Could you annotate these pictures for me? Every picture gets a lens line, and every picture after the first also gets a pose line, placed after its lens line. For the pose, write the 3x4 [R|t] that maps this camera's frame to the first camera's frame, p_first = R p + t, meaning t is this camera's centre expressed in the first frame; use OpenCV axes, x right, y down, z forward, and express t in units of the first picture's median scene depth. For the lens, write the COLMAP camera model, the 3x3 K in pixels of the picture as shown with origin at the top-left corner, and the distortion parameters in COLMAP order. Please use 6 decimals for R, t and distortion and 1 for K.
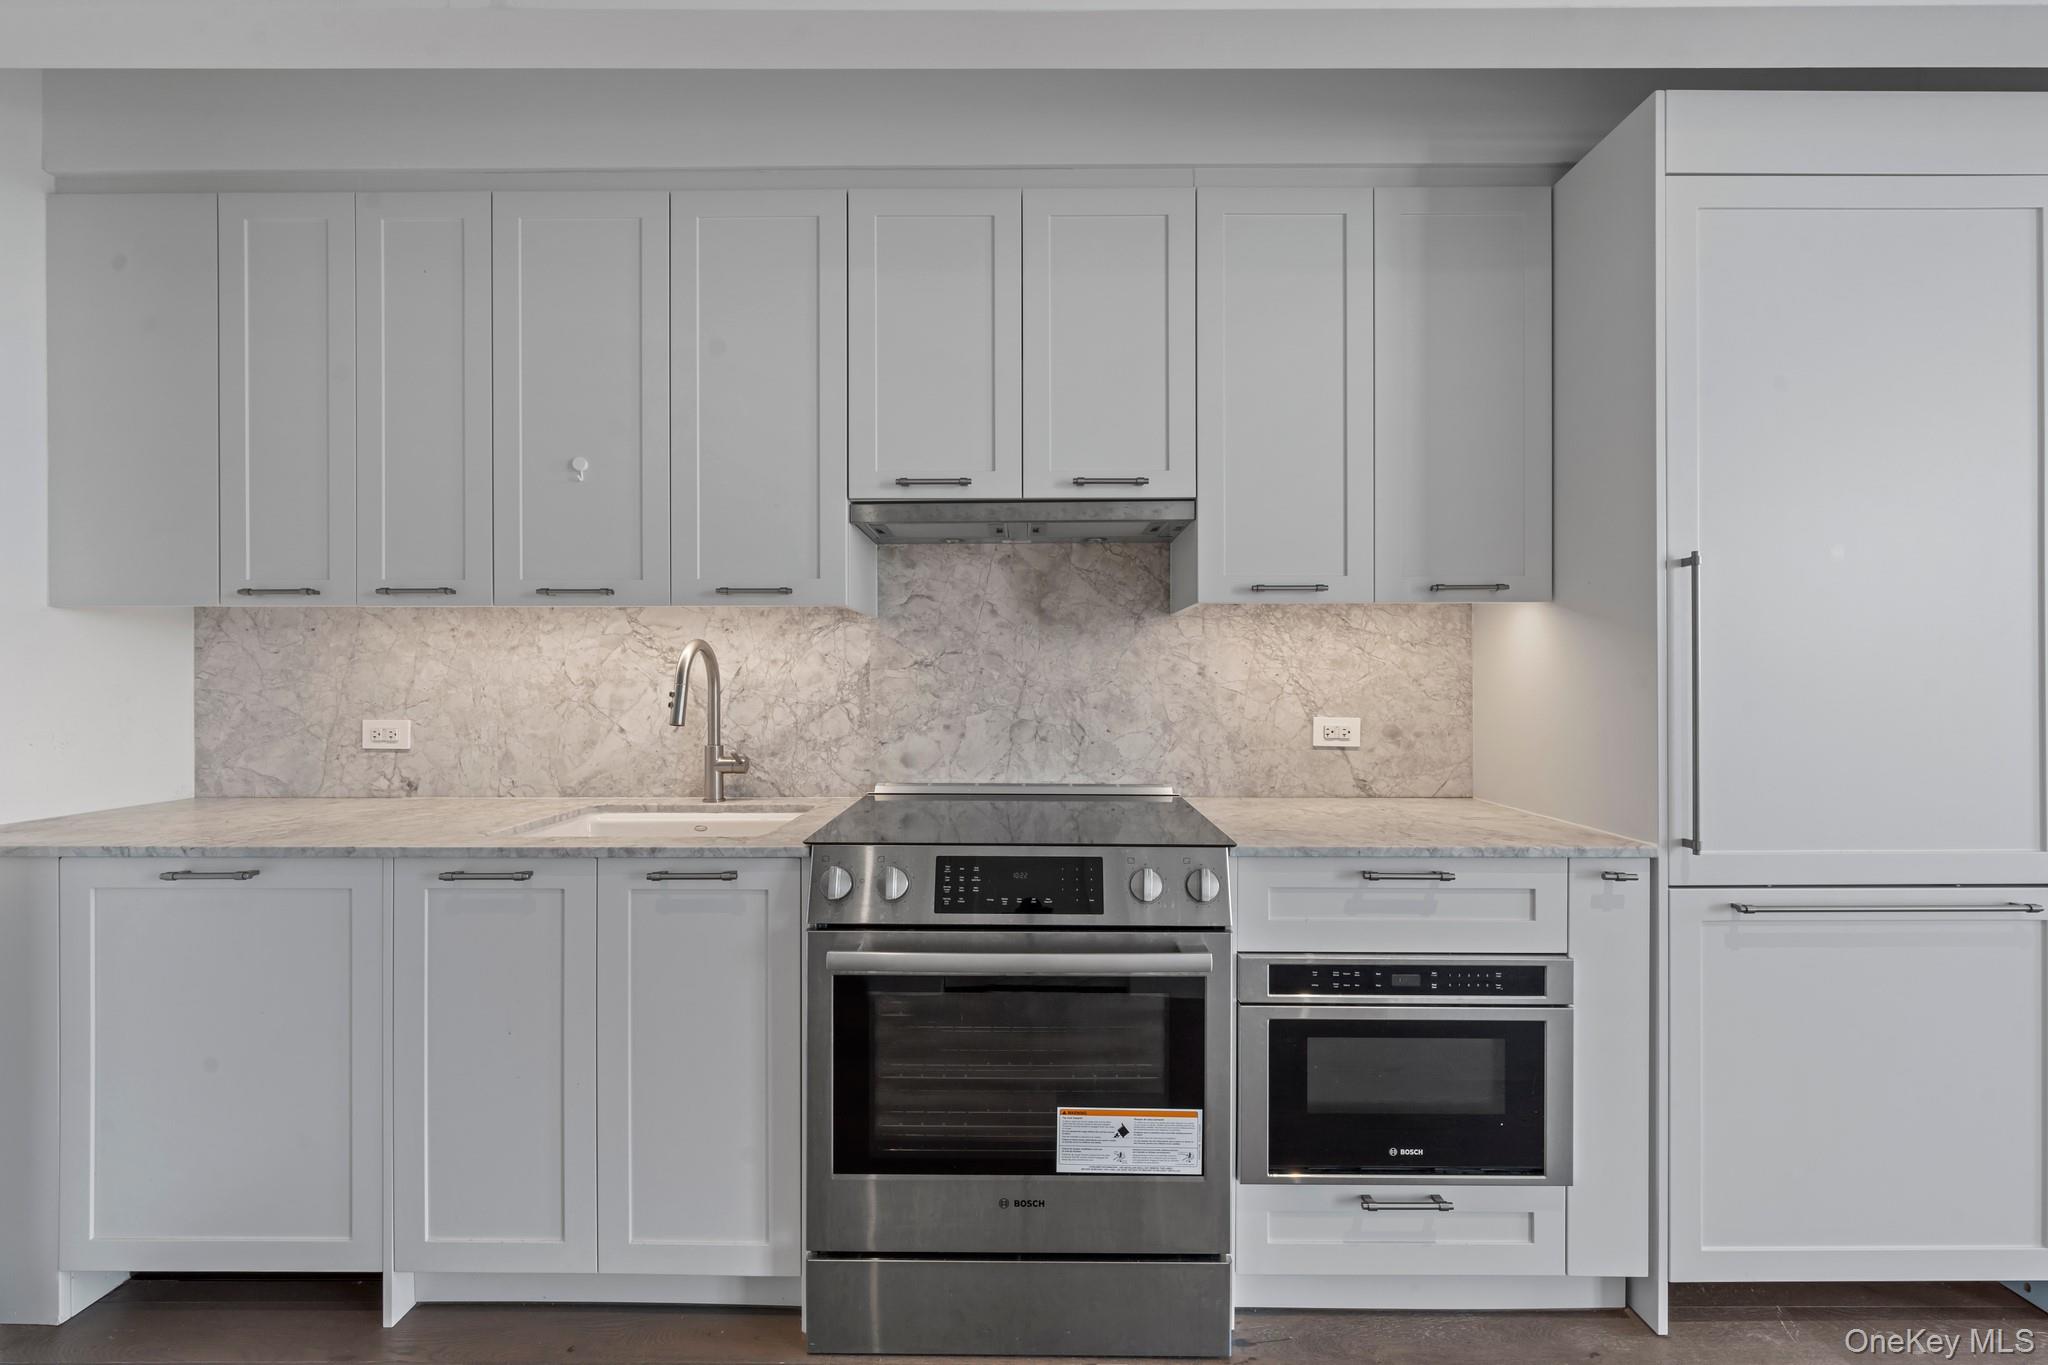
lens RADIAL K [[827.1, 0, 1024.0], [0, 827.1, 682.5], [0, 0, 1]] dist [-0.001261, 0.000031]
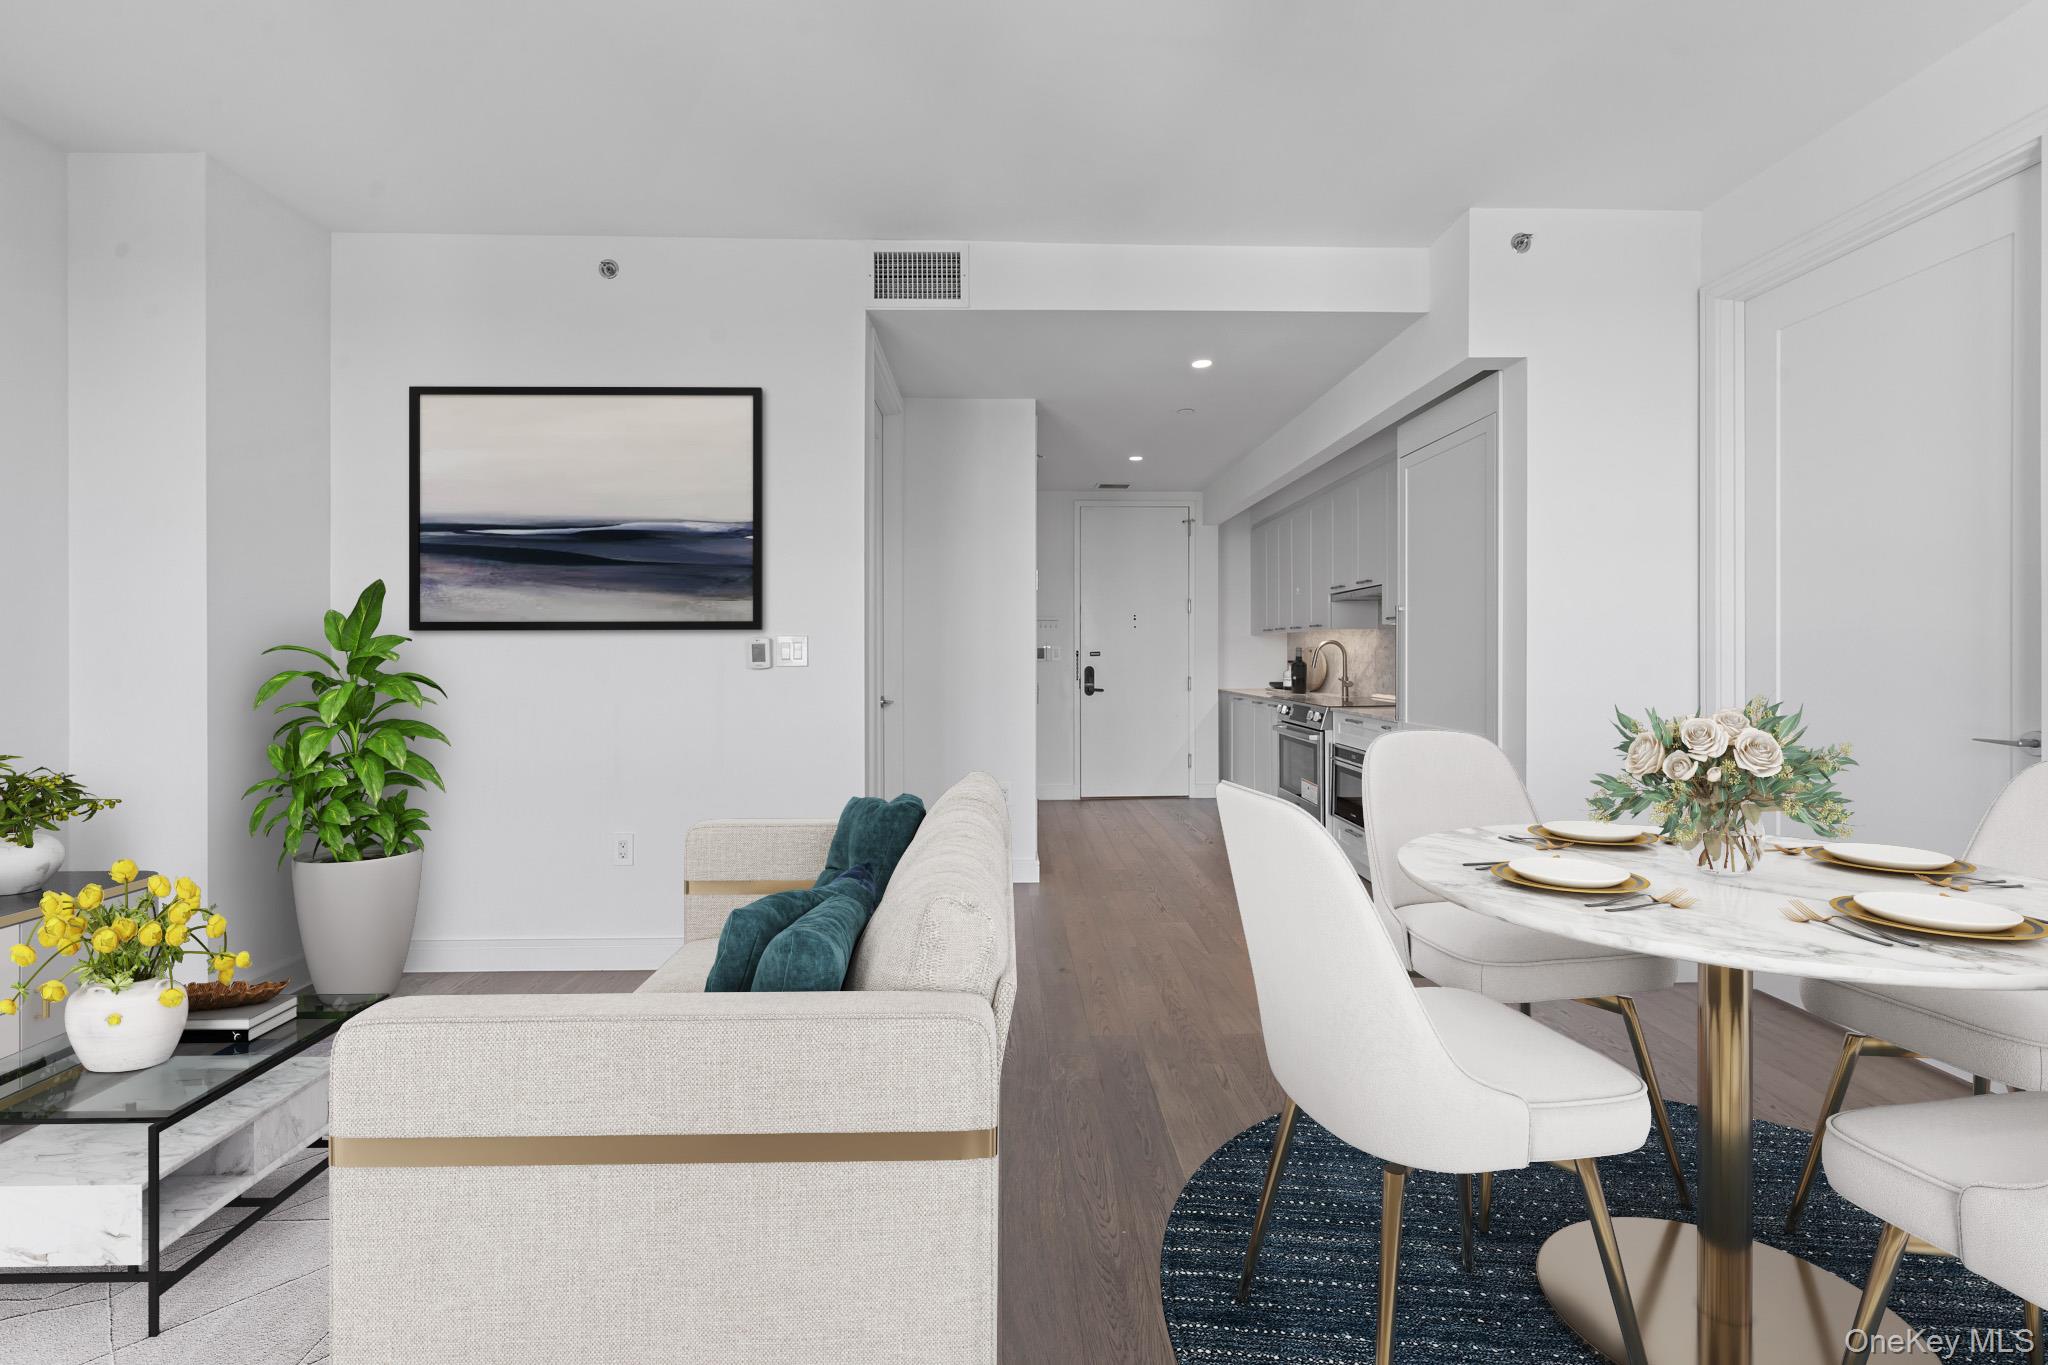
lens RADIAL K [[832.8, 0, 1017.8], [0, 832.8, 662.6], [0, 0, 1]] dist [-0.002160, -0.000163]
pose [[0.025424, 0.008838, -0.999638, 2.383696], [-0.000423, 0.999961, 0.008830, 0.002113], [0.999677, 0.000198, 0.025427, -0.185468]]
